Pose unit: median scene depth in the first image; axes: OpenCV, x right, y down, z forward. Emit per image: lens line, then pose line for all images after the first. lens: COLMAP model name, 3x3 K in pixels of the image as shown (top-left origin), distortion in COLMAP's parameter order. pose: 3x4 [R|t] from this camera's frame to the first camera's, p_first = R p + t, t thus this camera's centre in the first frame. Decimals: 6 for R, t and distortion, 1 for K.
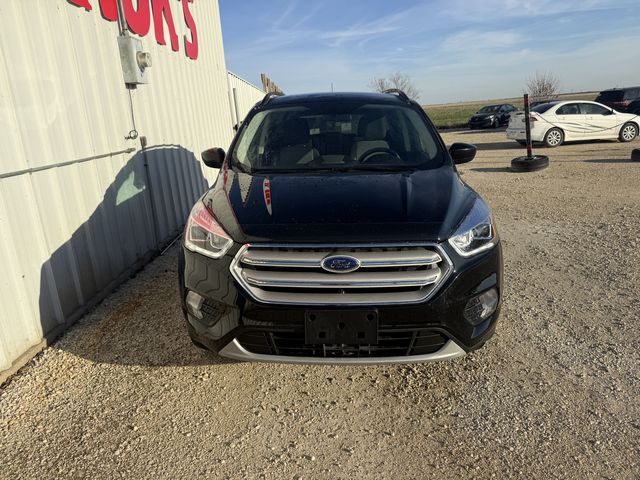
lens RADIAL K [[447.3, 0, 321.8], [0, 447.3, 239.4], [0, 0, 1]] dist [0.015416, -0.022312]
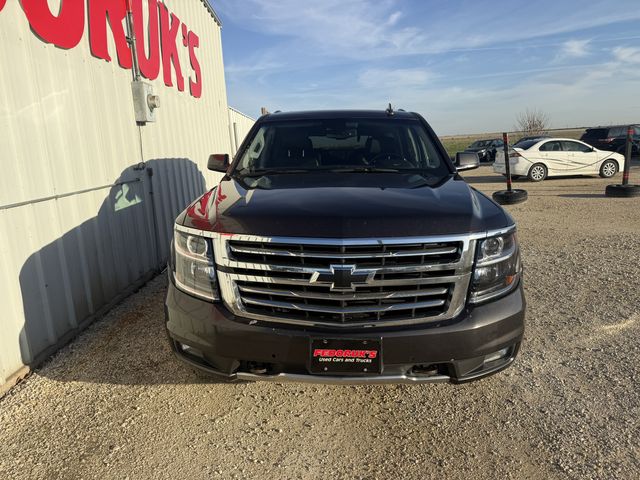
lens RADIAL K [[447.3, 0, 323.4], [0, 447.3, 243.3], [0, 0, 1]] dist [0.015416, -0.022312]
pose [[0.999819, 0.018314, 0.005158, 0.043685], [-0.018012, 0.998410, -0.053417, 0.015900], [-0.006128, 0.053315, 0.998559, -0.145054]]
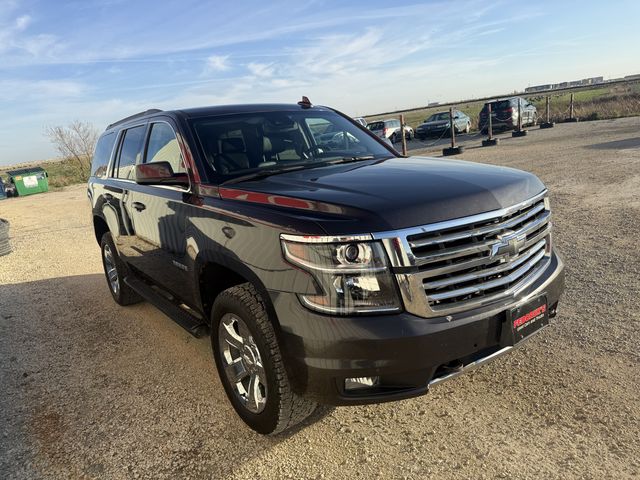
lens RADIAL K [[447.3, 0, 318.3], [0, 447.3, 242.5], [0, 0, 1]] dist [0.015416, -0.022312]
pose [[0.774628, -0.188415, 0.603698, -0.451111], [0.239159, 0.970973, -0.003831, -0.030811], [-0.585453, 0.147348, 0.797204, 0.093286]]
